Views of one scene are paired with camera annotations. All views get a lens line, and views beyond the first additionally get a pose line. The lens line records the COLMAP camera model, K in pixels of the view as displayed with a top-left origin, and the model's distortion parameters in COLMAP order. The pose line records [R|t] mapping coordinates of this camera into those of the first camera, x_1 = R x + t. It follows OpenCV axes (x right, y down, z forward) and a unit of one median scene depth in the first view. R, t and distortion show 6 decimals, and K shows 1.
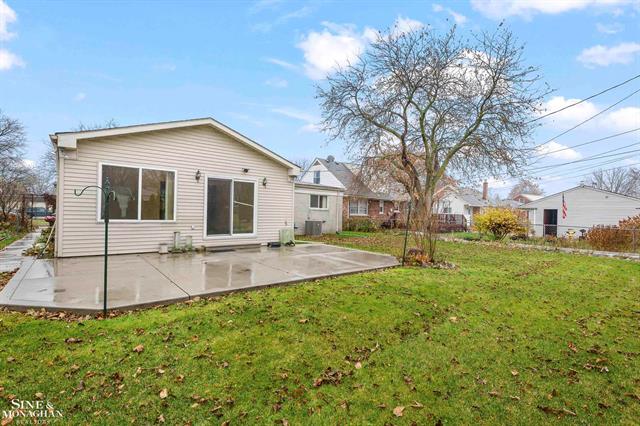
lens RADIAL K [[299.6, 0, 335.6], [0, 299.6, 222.0], [0, 0, 1]] dist [-0.002273, -0.000295]
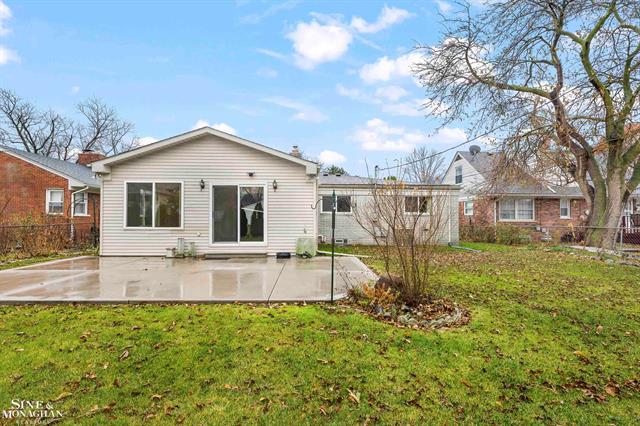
lens RADIAL K [[299.6, 0, 335.6], [0, 299.6, 222.0], [0, 0, 1]] dist [-0.002273, -0.000295]
pose [[0.773423, -0.015847, -0.633693, 0.512255], [-0.002983, 0.999585, -0.028637, 0.003059], [0.633884, 0.024039, 0.773055, 0.458088]]
